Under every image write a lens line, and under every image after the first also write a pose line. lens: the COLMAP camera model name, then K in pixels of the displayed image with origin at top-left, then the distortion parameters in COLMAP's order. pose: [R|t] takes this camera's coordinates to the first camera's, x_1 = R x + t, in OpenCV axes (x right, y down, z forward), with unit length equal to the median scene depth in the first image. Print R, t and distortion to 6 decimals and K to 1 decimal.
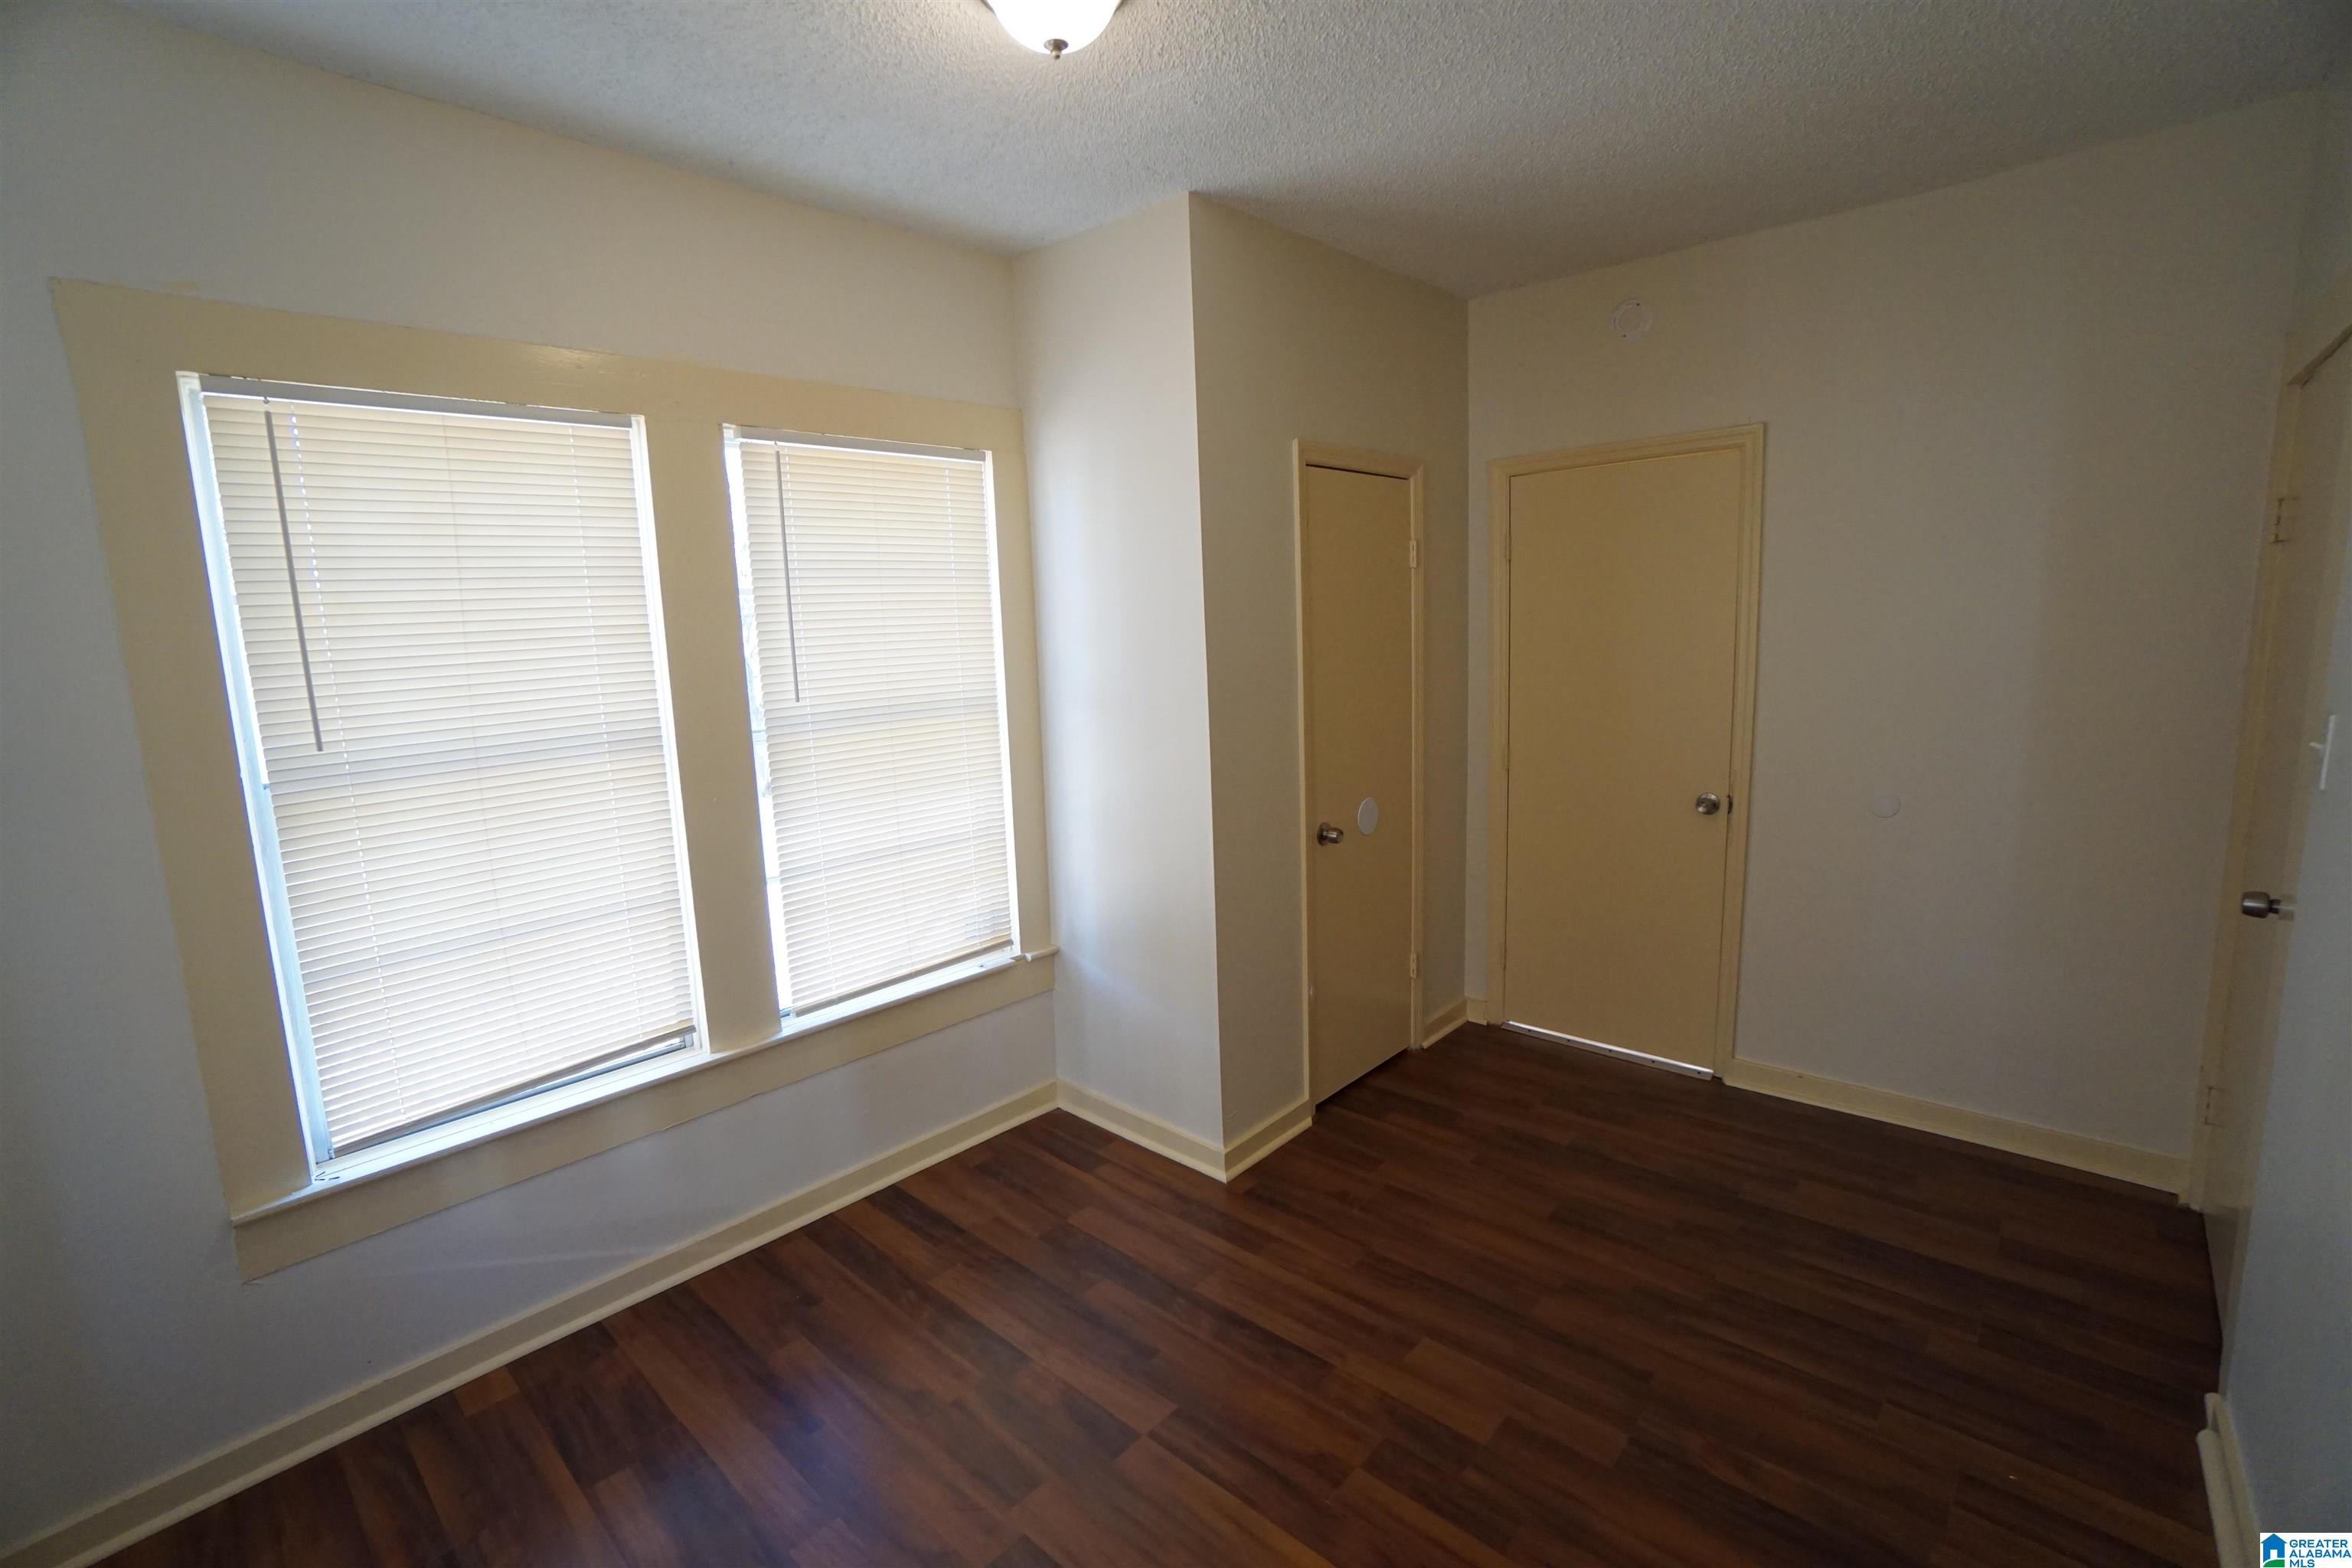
lens RADIAL K [[1038.5, 0, 1154.0], [0, 1038.5, 772.1], [0, 0, 1]] dist [-0.066372, 0.025651]
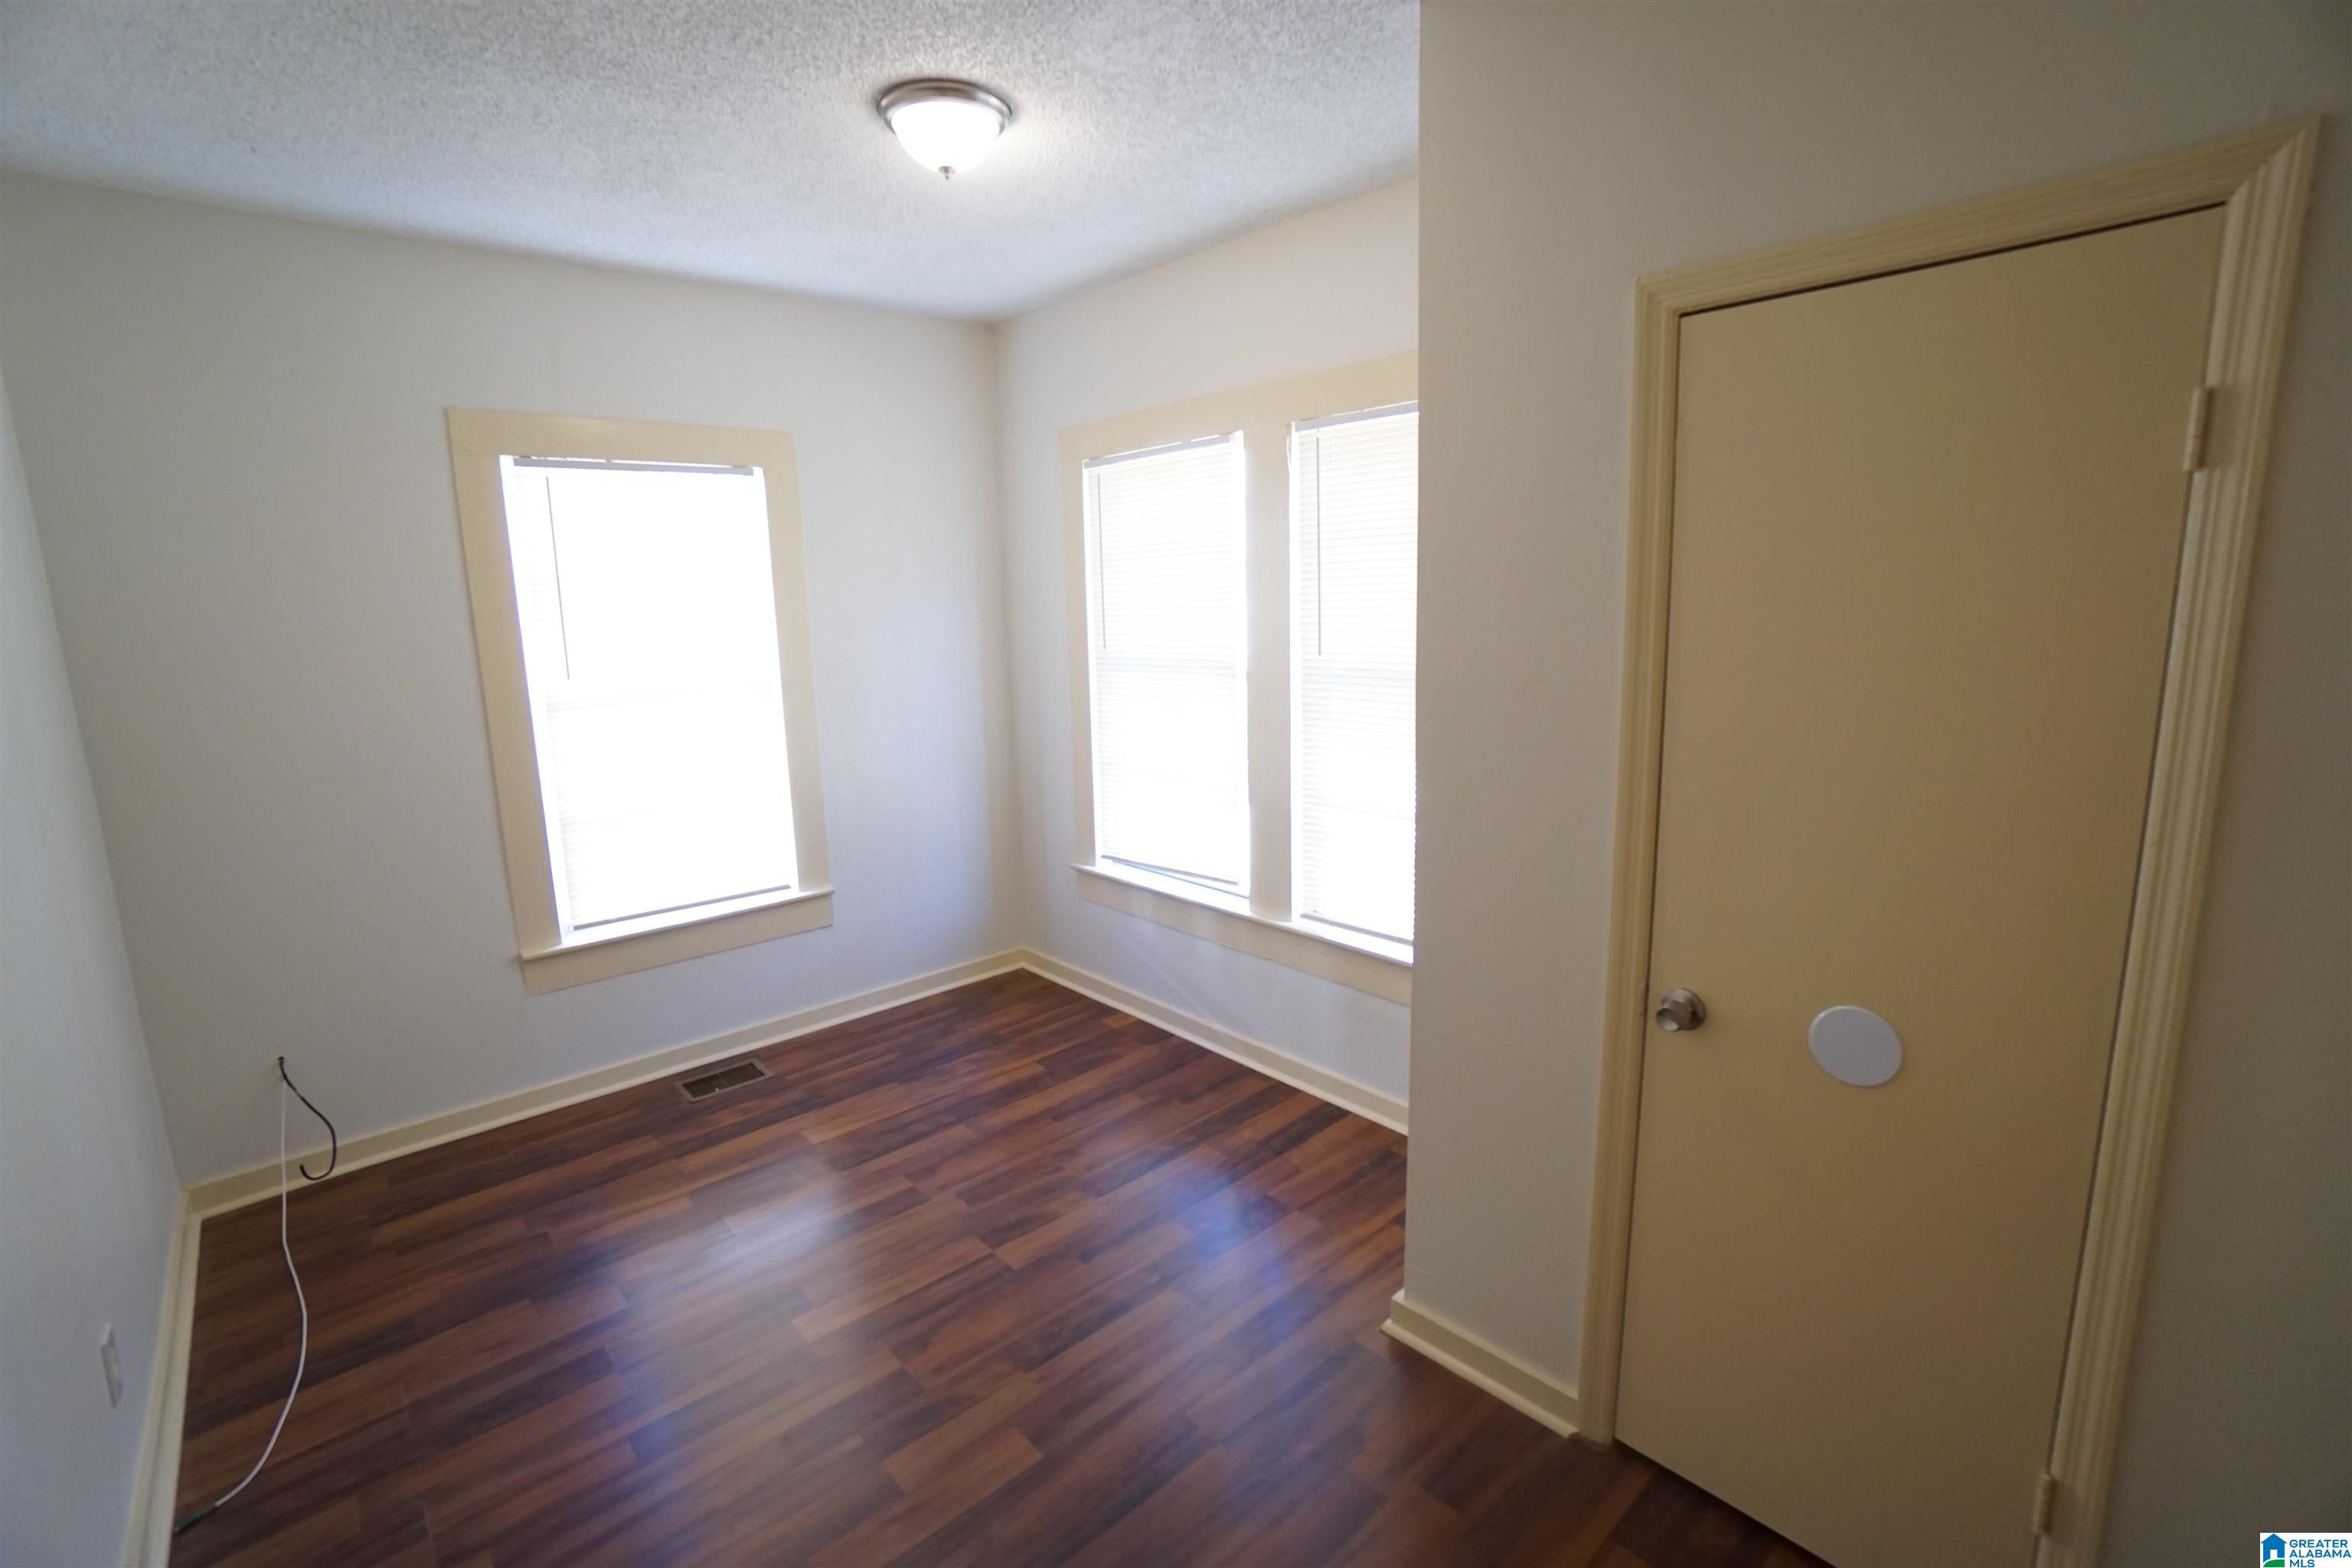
lens RADIAL K [[1038.5, 0, 1154.0], [0, 1038.5, 772.1], [0, 0, 1]] dist [-0.066372, 0.025651]
pose [[-0.091934, 0.208491, -0.973694, 0.889018], [-0.121422, 0.968191, 0.218777, -0.185268], [0.988334, 0.138341, -0.063694, 0.976810]]
